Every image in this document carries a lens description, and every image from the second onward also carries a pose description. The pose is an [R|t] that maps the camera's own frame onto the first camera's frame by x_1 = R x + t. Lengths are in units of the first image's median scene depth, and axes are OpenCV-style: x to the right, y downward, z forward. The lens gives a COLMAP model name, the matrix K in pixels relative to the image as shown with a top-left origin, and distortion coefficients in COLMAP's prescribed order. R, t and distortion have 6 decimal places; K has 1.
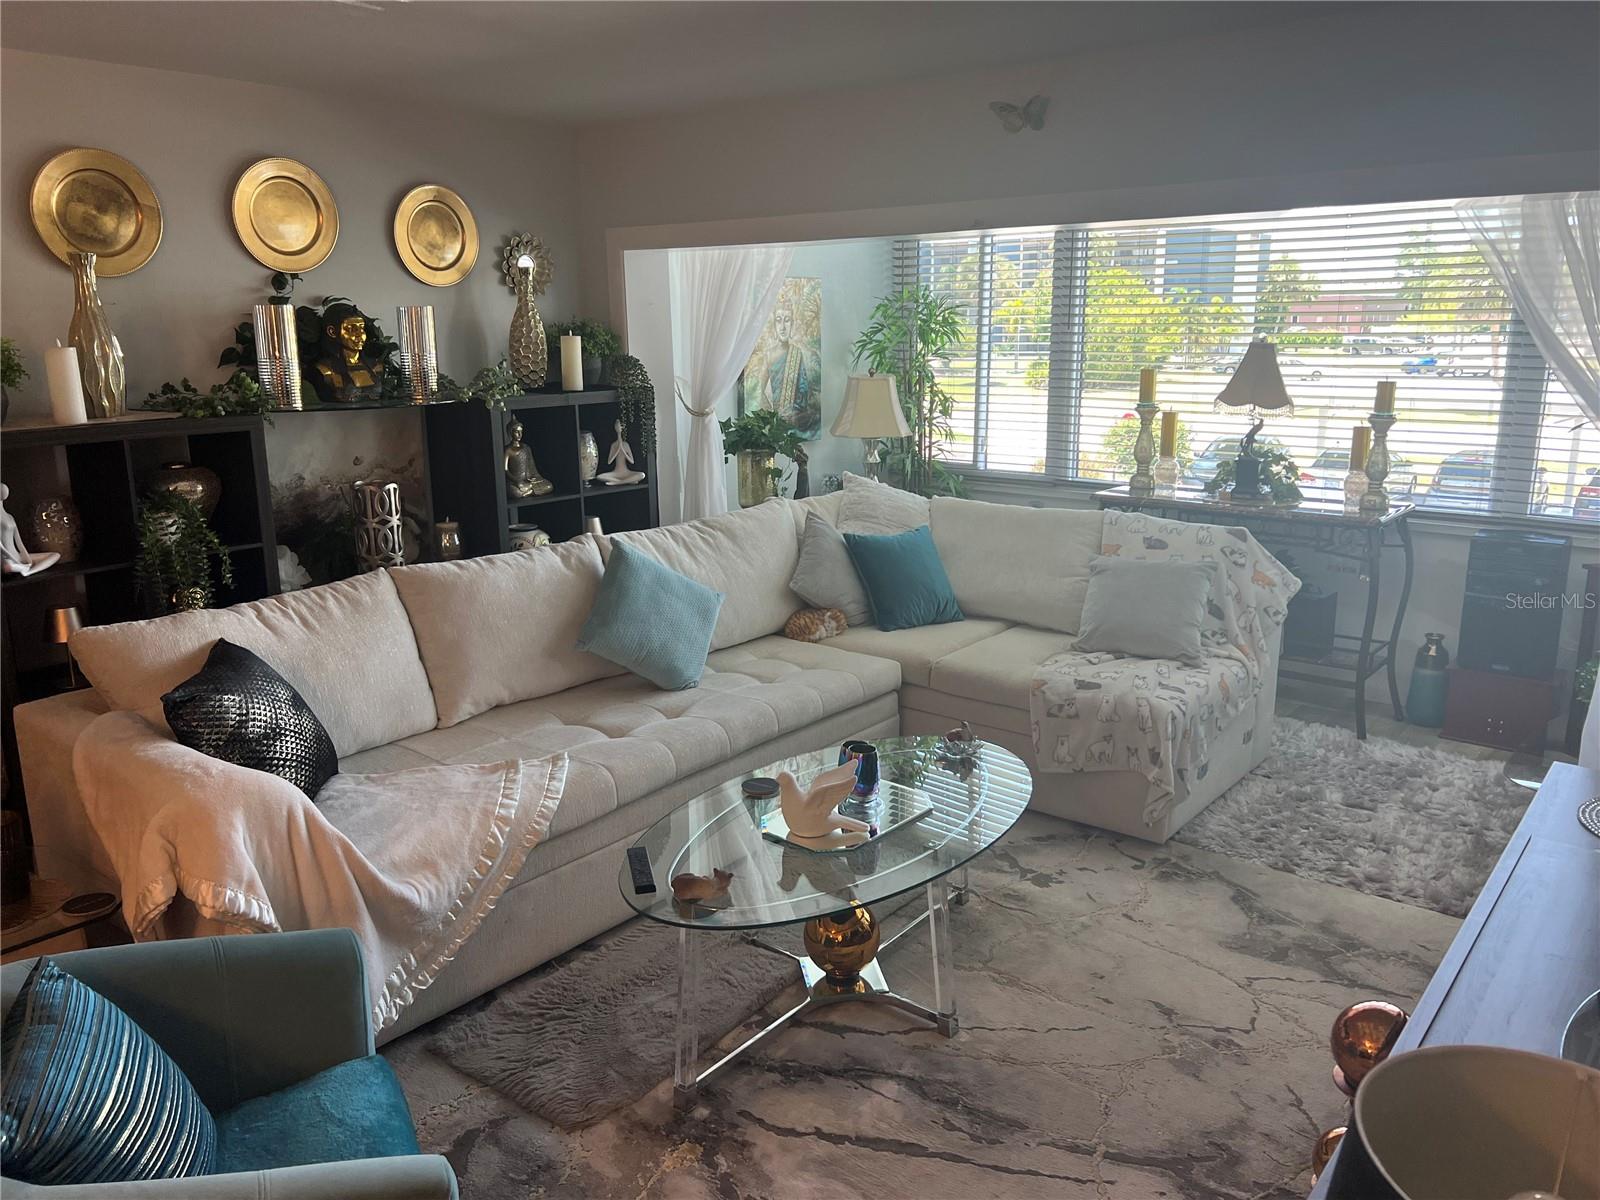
lens RADIAL K [[1233.4, 0, 798.7], [0, 1233.4, 599.4], [0, 0, 1]] dist [0.050453, -0.036072]
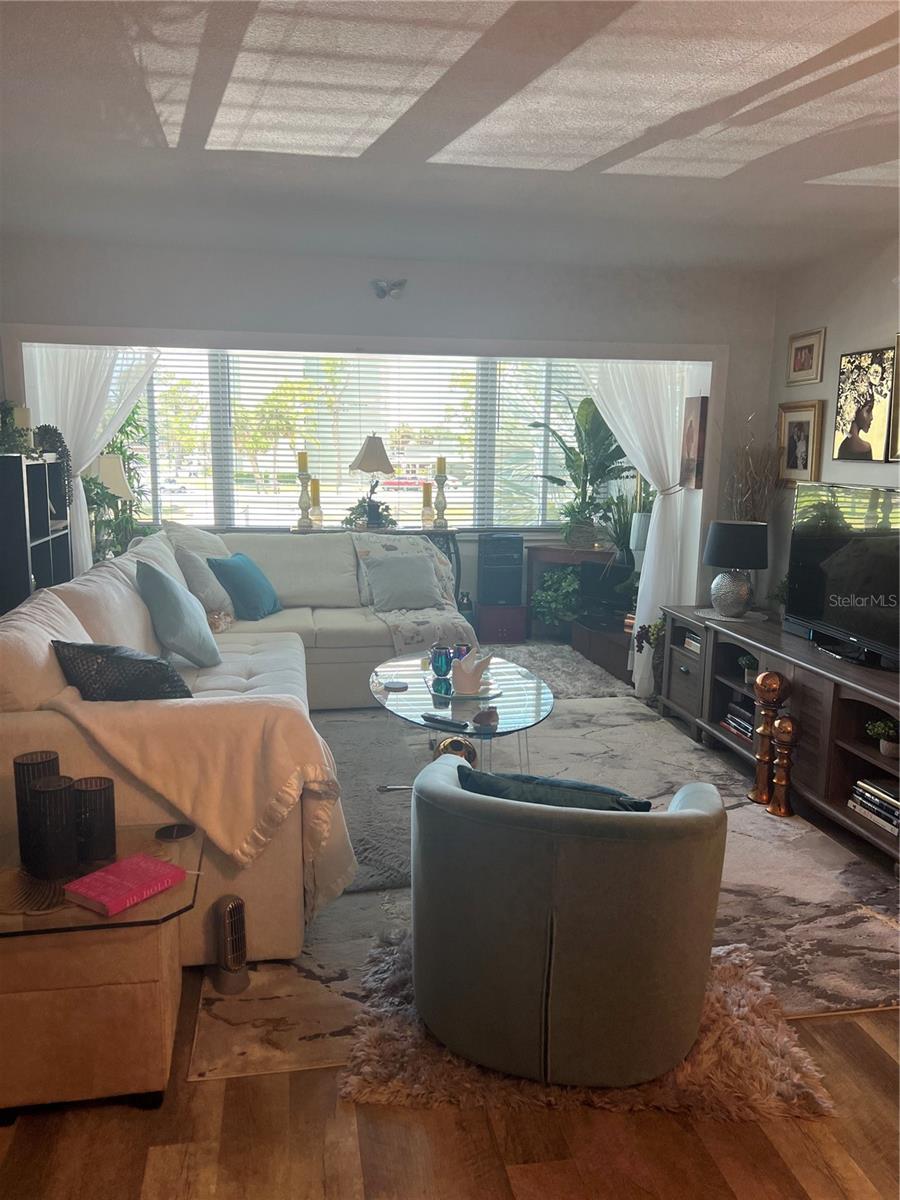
lens RADIAL K [[925.0, 0, 448.2], [0, 925.0, 601.8], [0, 0, 1]] dist [0.050453, -0.036072]
pose [[0.633084, -0.104738, 0.766965, -0.607504], [0.164098, 0.986444, -0.000743, 0.040414], [-0.756490, 0.126328, 0.641689, 0.125474]]
